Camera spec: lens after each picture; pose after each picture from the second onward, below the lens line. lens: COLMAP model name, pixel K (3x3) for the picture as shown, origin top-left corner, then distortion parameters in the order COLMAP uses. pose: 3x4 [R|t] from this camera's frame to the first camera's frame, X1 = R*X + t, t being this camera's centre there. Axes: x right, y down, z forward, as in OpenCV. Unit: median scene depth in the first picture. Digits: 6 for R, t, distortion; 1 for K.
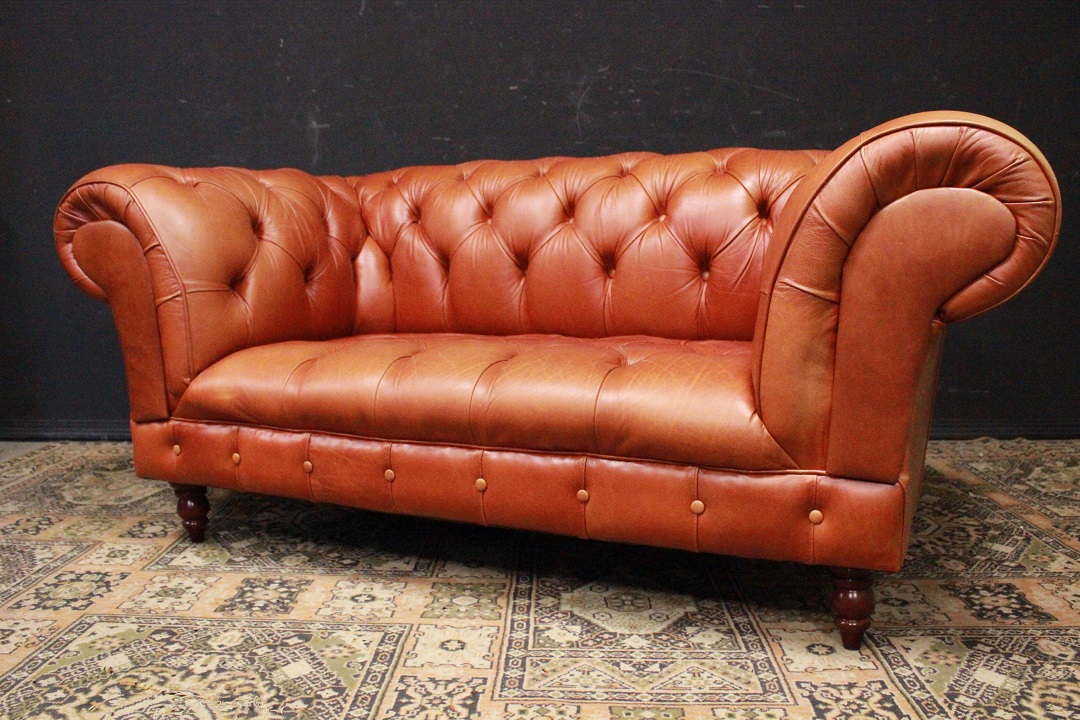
lens RADIAL K [[945.1, 0, 539.6], [0, 945.1, 367.9], [0, 0, 1]] dist [-0.148679, 0.126514]
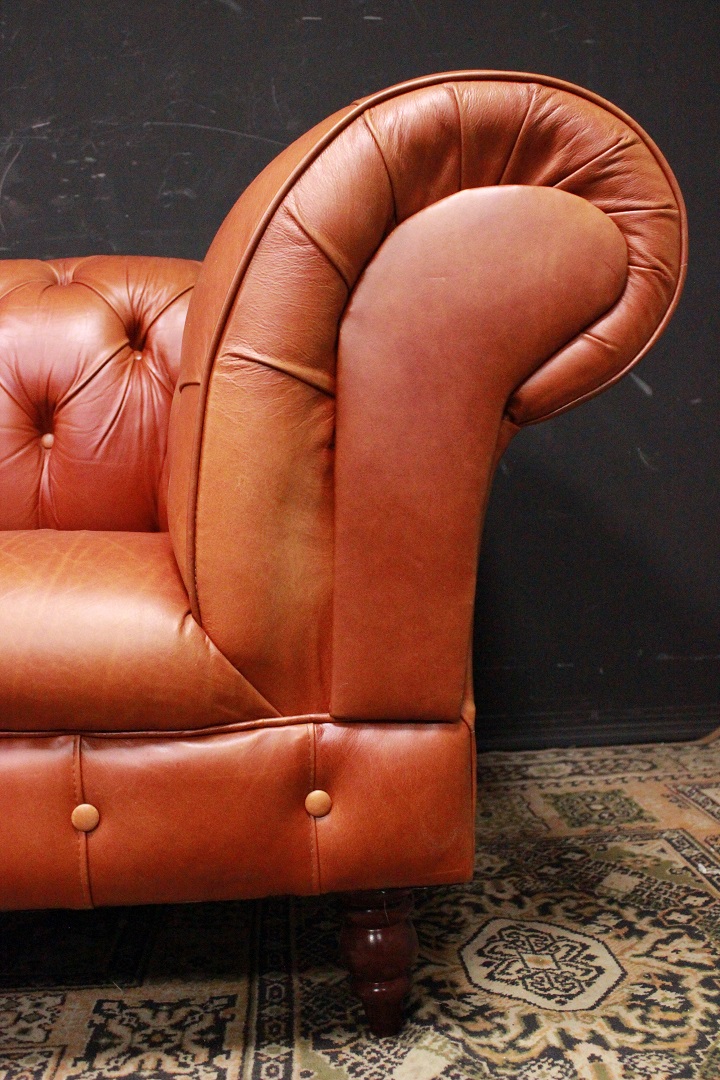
lens RADIAL K [[1034.8, 0, 378.0], [0, 1034.8, 540.4], [0, 0, 1]] dist [-0.140916, 0.139227]
pose [[0.866420, -0.028772, 0.498486, 0.037486], [0.084549, 0.992376, -0.089676, 0.061362], [-0.492105, 0.119844, 0.862247, 0.423832]]
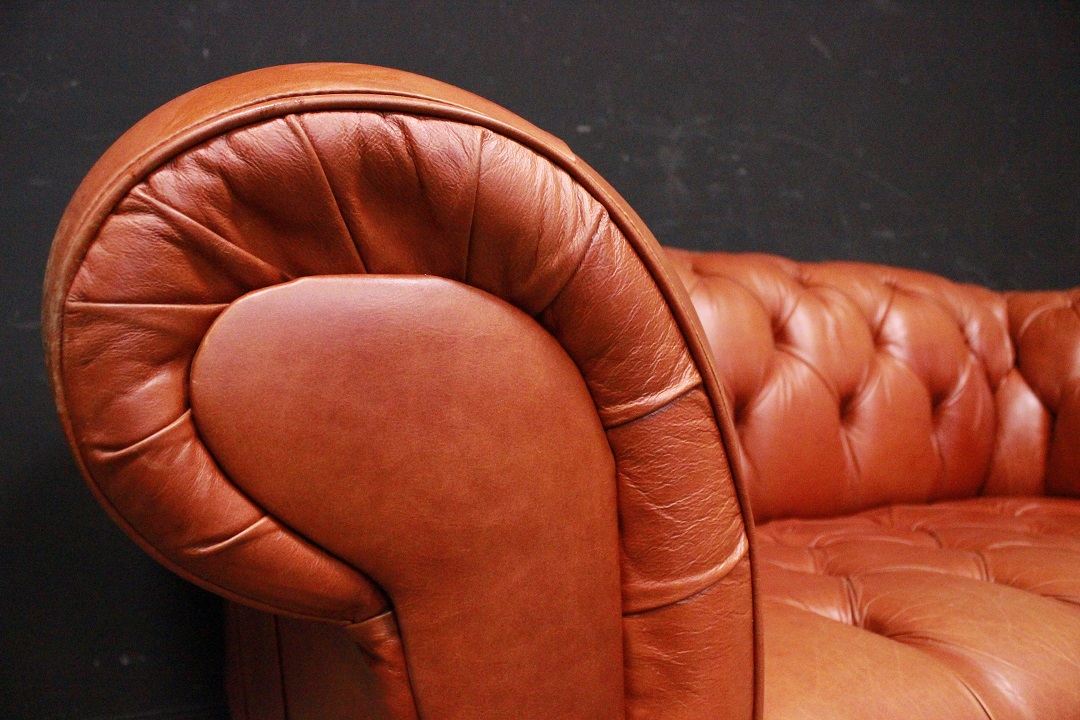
lens RADIAL K [[897.8, 0, 540.6], [0, 897.8, 374.3], [0, 0, 1]] dist [-0.165403, 0.141735]
pose [[0.628799, 0.006214, 0.777543, -0.790324], [0.093384, 0.992127, -0.083448, -0.142241], [-0.771940, 0.125082, 0.623268, 1.046919]]
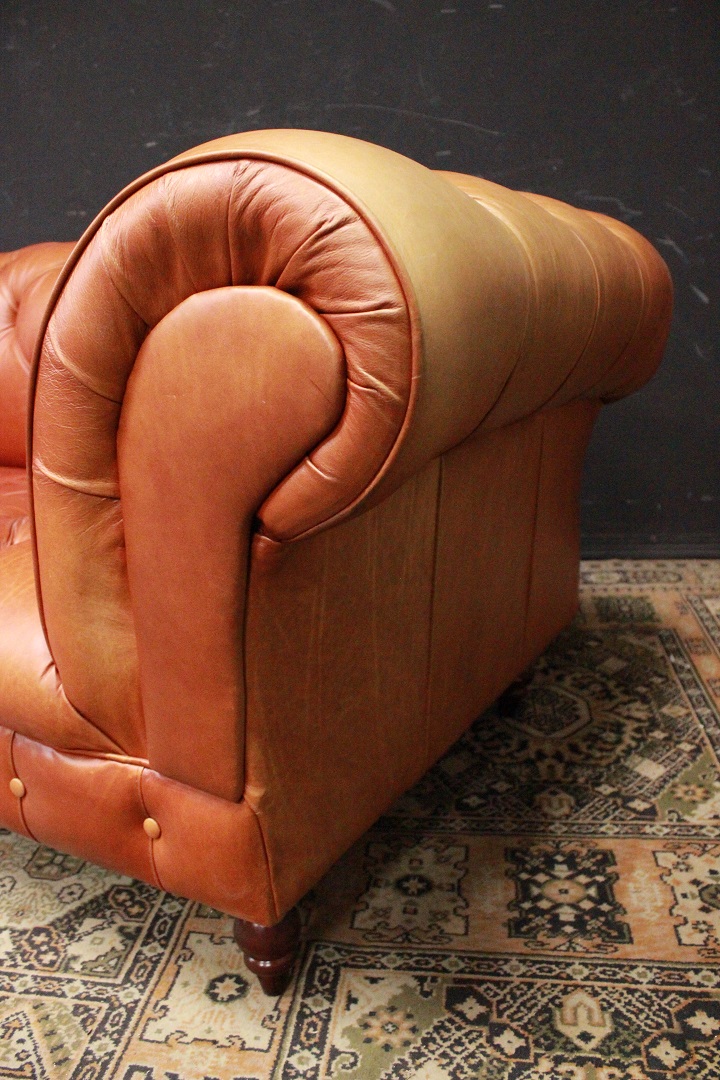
lens RADIAL K [[897.8, 0, 360.0], [0, 897.8, 540.0], [0, 0, 1]] dist [-0.165403, 0.141735]
pose [[0.993212, -0.012892, -0.115599, 0.464570], [0.028593, 0.990404, 0.135212, -0.100263], [0.112746, -0.137600, 0.984050, 0.419438]]
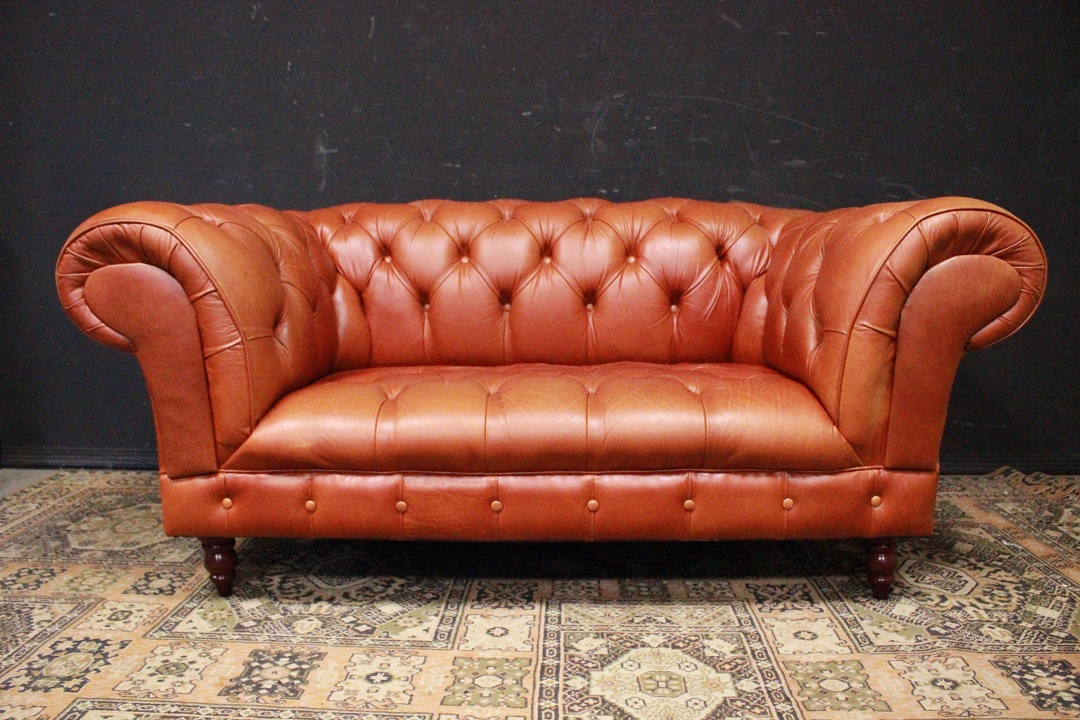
lens RADIAL K [[897.8, 0, 540.6], [0, 897.8, 374.3], [0, 0, 1]] dist [-0.165403, 0.141735]
pose [[0.917414, -0.049848, 0.394800, -0.563034], [0.047098, 0.998751, 0.016660, -0.056427], [-0.395137, 0.003310, 0.918616, 0.045716]]
